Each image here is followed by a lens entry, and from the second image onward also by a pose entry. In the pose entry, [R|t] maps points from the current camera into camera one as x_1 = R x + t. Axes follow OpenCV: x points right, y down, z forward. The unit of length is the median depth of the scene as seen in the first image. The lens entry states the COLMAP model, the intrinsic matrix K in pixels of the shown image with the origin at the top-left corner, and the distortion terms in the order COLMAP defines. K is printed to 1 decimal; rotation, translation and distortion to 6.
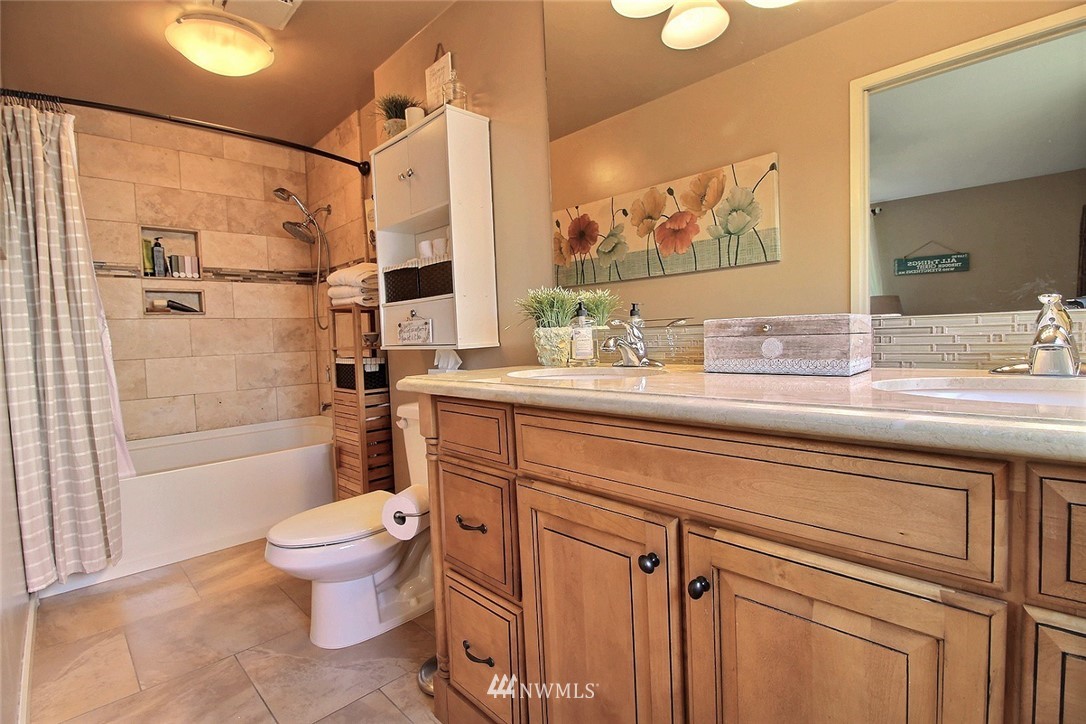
lens RADIAL K [[509.8, 0, 544.2], [0, 509.8, 361.1], [0, 0, 1]] dist [-0.000309, -0.001628]
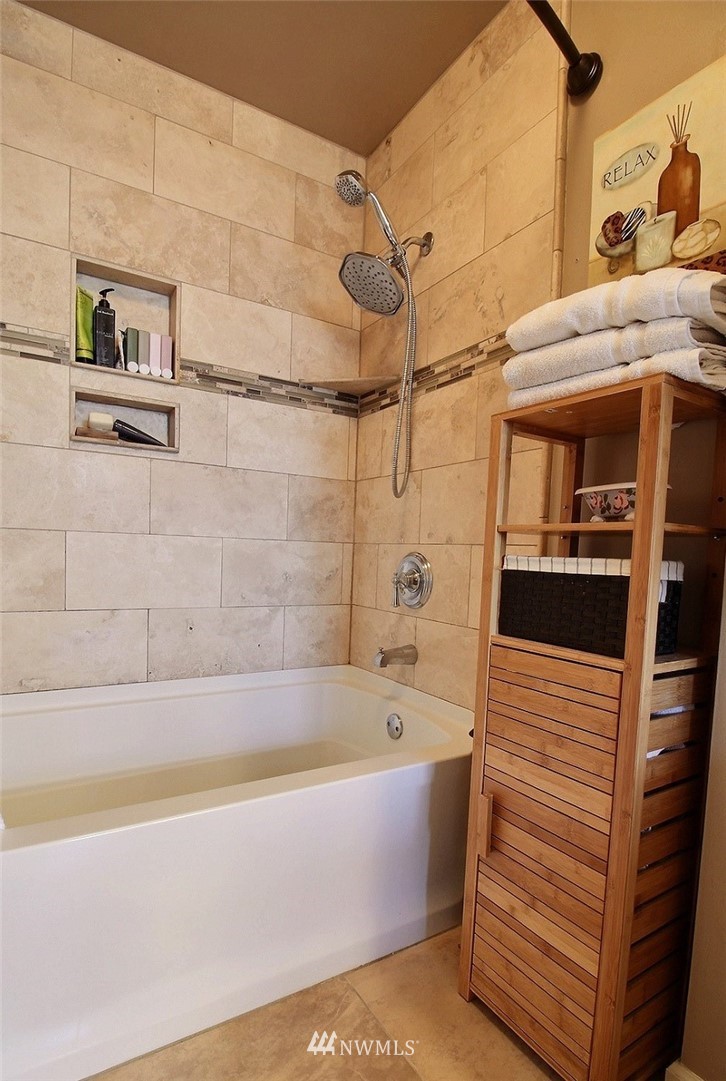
lens RADIAL K [[539.1, 0, 345.7], [0, 539.1, 593.5], [0, 0, 1]] dist [-0.003170, -0.001389]
pose [[0.970176, 0.085674, -0.226754, -0.370584], [-0.080514, 0.996242, 0.031927, 0.016577], [0.228638, -0.012718, 0.973429, 0.516200]]
